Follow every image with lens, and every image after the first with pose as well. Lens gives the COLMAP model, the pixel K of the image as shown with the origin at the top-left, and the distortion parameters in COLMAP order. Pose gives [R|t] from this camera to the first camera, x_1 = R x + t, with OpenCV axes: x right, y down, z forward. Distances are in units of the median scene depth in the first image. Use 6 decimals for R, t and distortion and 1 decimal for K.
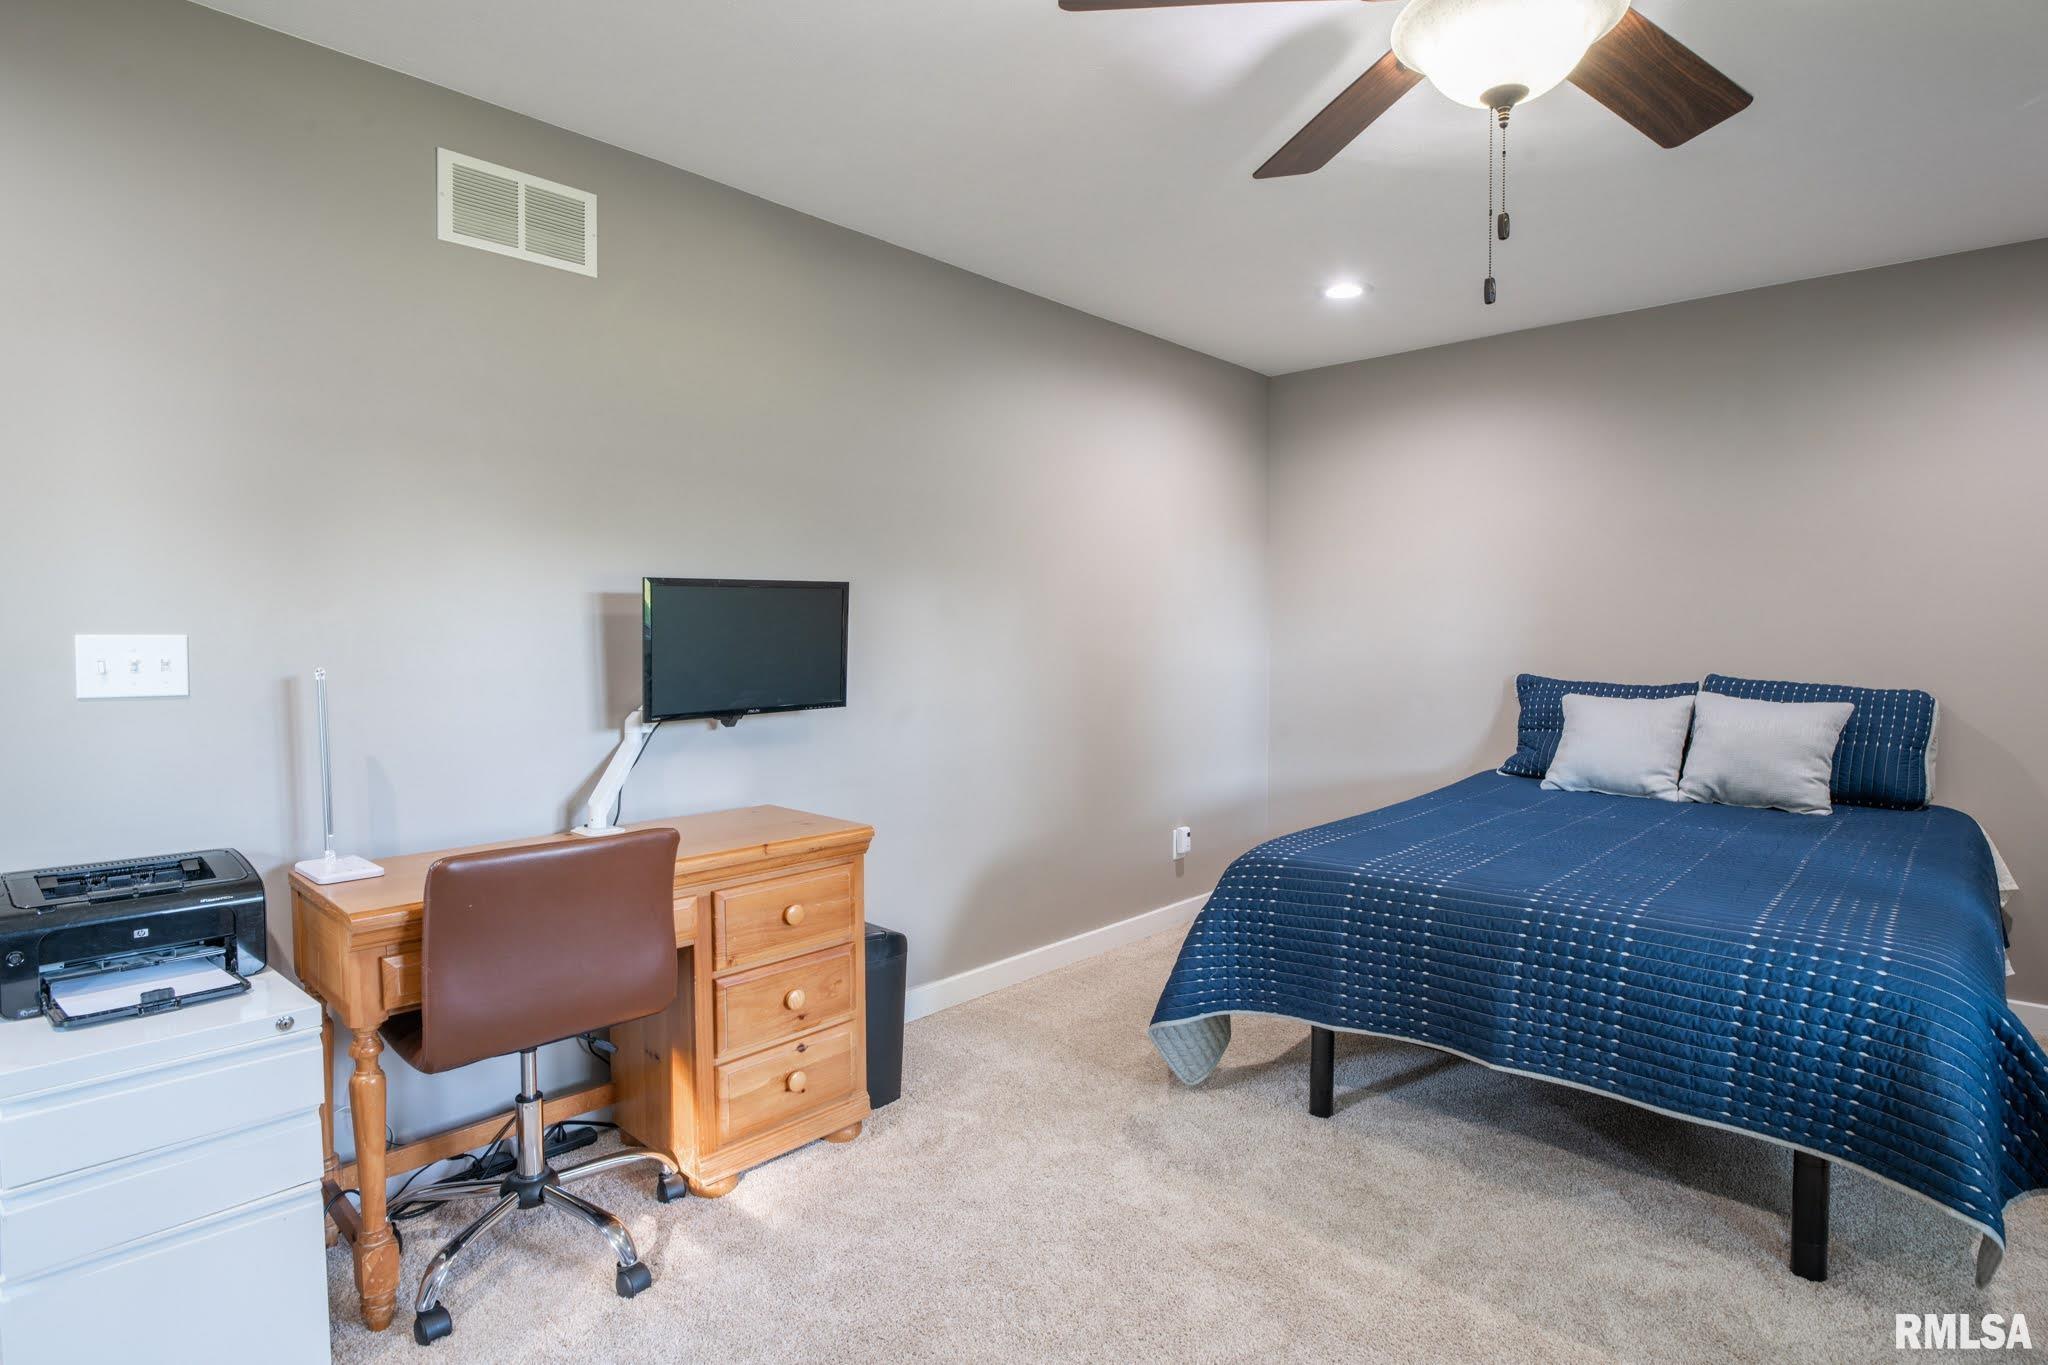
lens RADIAL K [[1017.3, 0, 1020.4], [0, 1017.3, 678.2], [0, 0, 1]] dist [-0.013454, -0.009375]
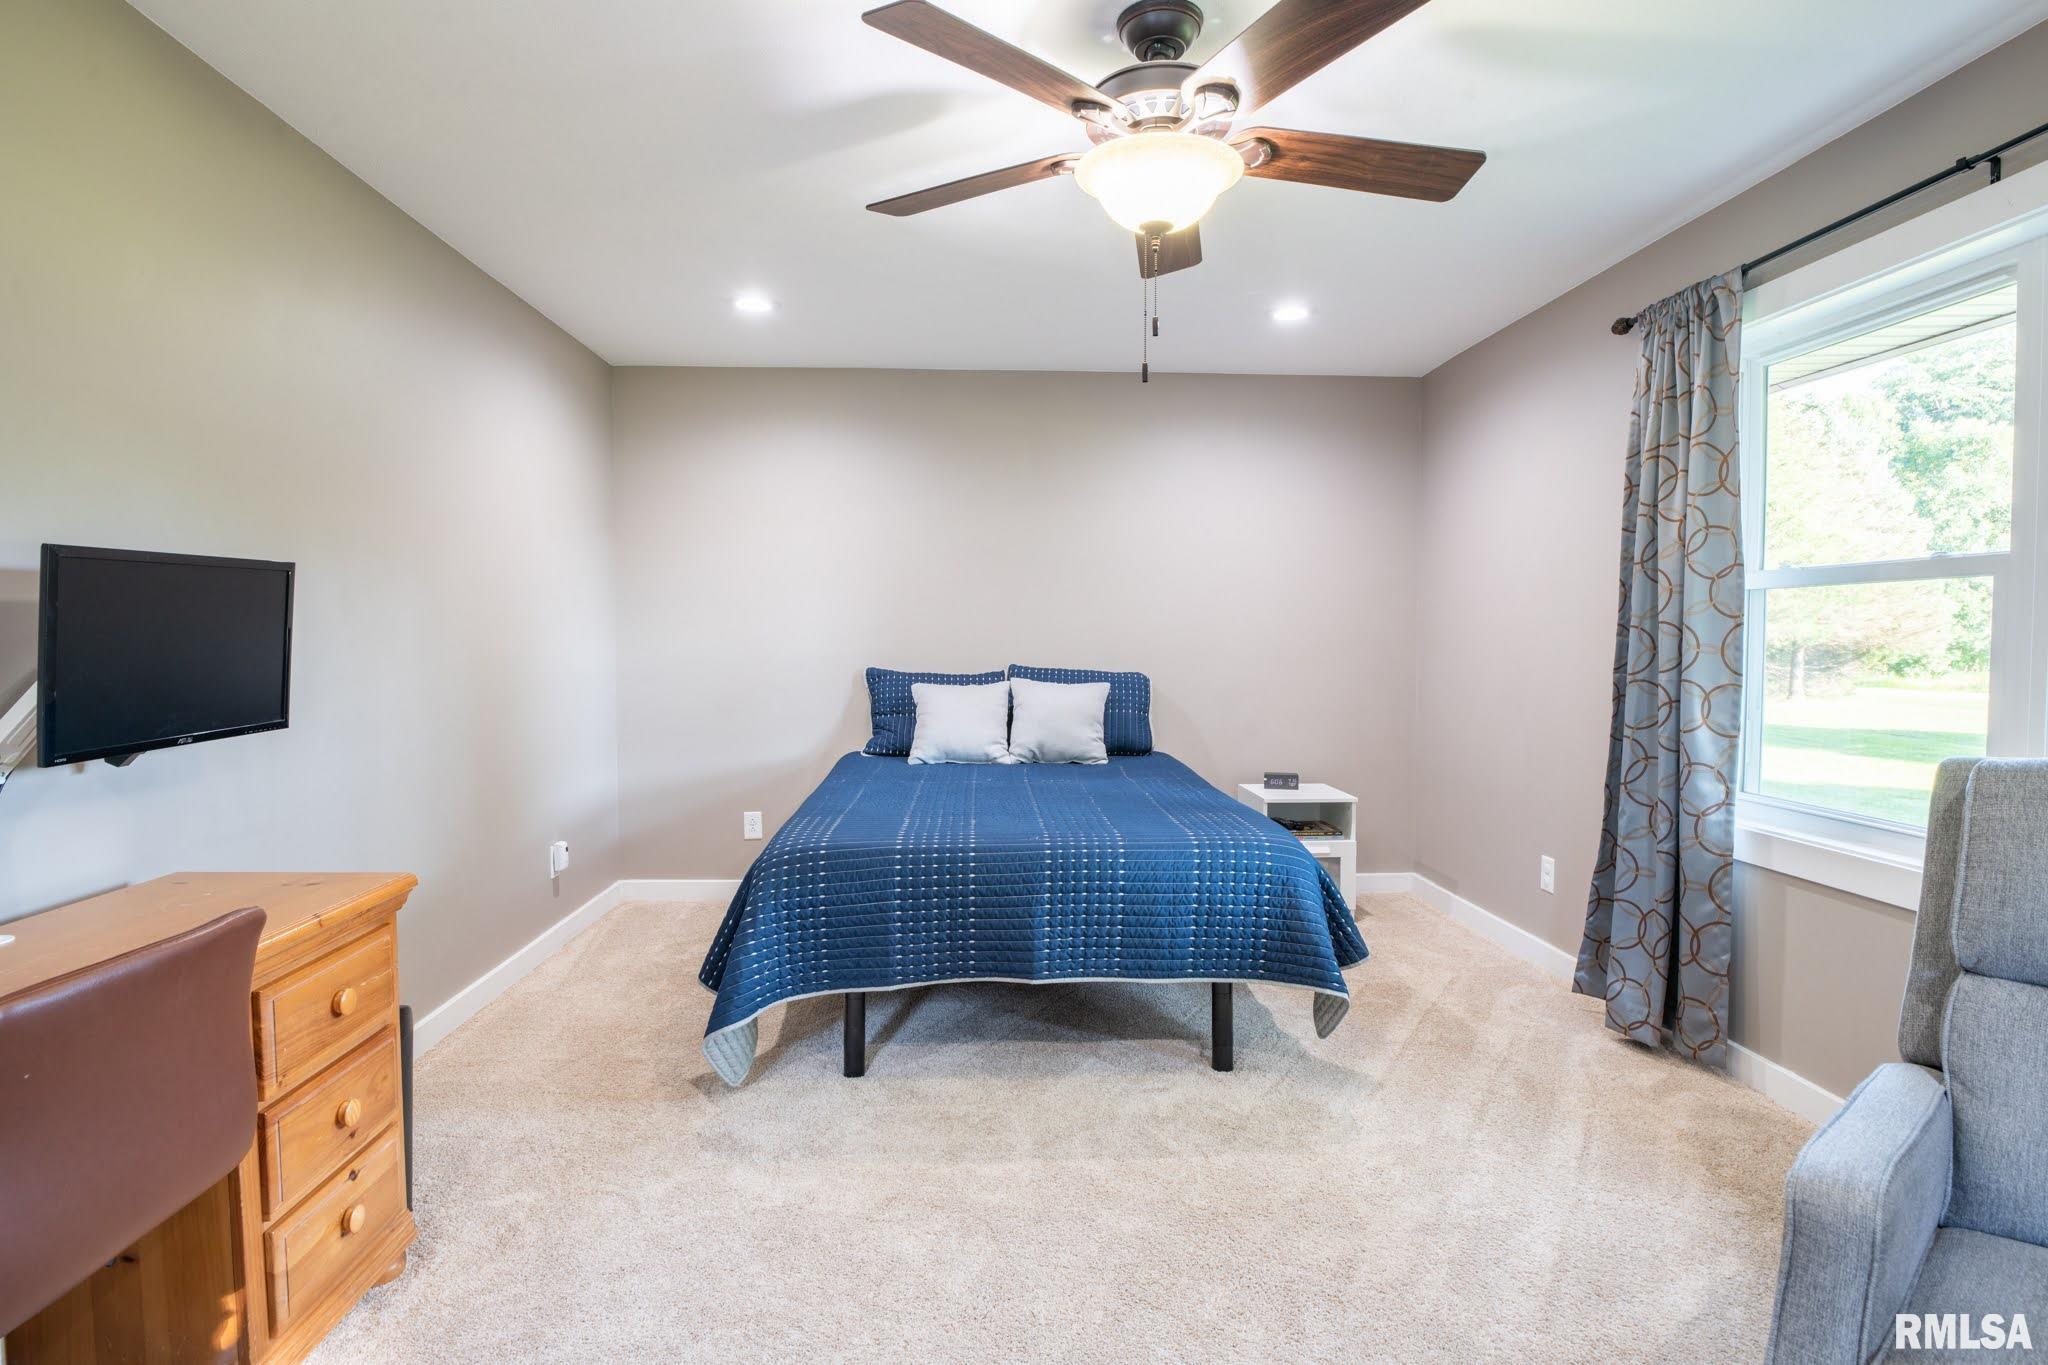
lens RADIAL K [[1017.3, 0, 1020.4], [0, 1017.3, 678.2], [0, 0, 1]] dist [-0.013454, -0.009375]
pose [[0.715474, -0.028588, 0.698054, -0.315813], [0.027542, 0.999540, 0.012706, -0.003603], [-0.698096, 0.010135, 0.715932, 0.090473]]
